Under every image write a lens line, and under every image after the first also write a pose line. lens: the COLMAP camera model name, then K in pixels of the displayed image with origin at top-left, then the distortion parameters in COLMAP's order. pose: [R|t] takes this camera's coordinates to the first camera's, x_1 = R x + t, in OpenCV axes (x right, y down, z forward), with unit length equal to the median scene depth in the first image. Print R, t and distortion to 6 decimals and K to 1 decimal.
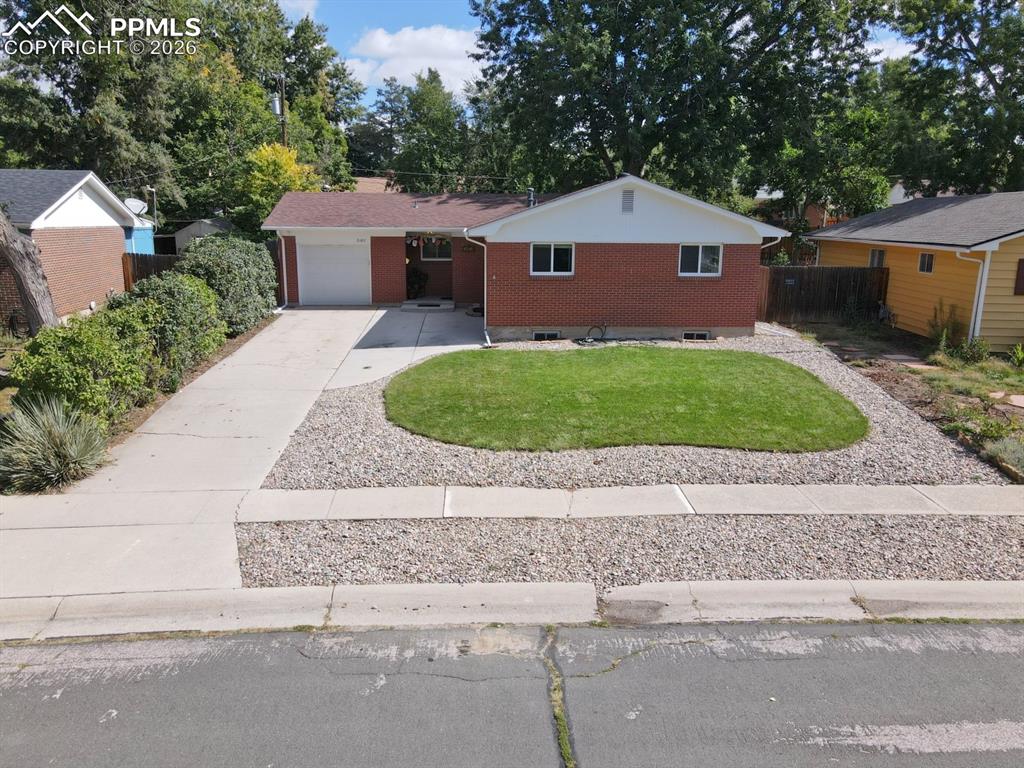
lens RADIAL K [[736.7, 0, 508.7], [0, 736.7, 376.1], [0, 0, 1]] dist [0.003542, 0.018727]
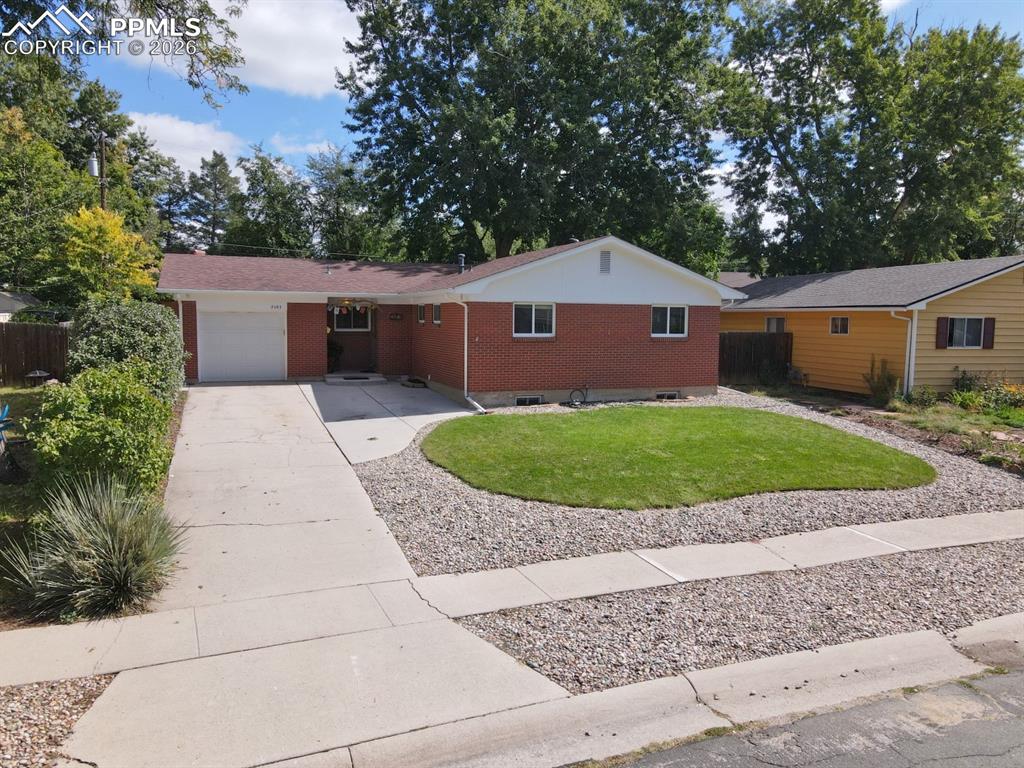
lens RADIAL K [[736.7, 0, 507.4], [0, 736.7, 380.5], [0, 0, 1]] dist [0.003542, 0.018727]
pose [[0.950470, -0.024195, 0.309874, -0.270686], [0.061088, 0.992062, -0.109914, 0.021944], [-0.304755, 0.123400, 0.944403, 0.119722]]
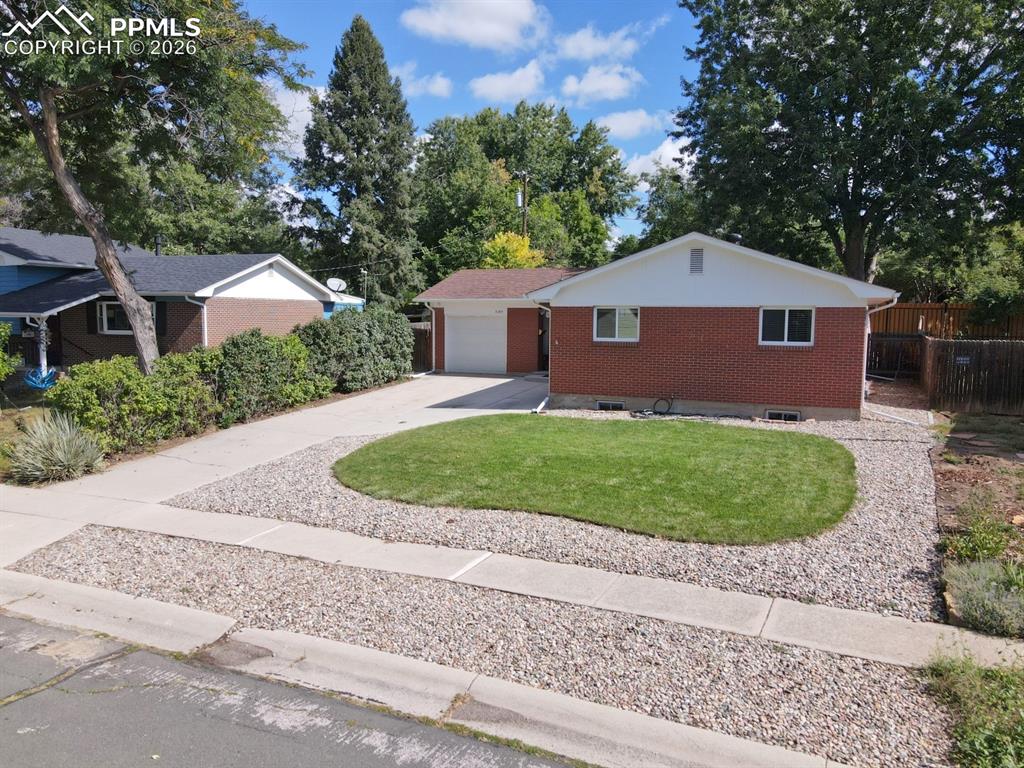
lens RADIAL K [[736.7, 0, 513.5], [0, 736.7, 384.1], [0, 0, 1]] dist [0.003542, 0.018727]
pose [[0.898011, 0.040623, -0.438094, 0.354938], [-0.090402, 0.991519, -0.093366, 0.016081], [0.430586, 0.123448, 0.894067, 0.115302]]
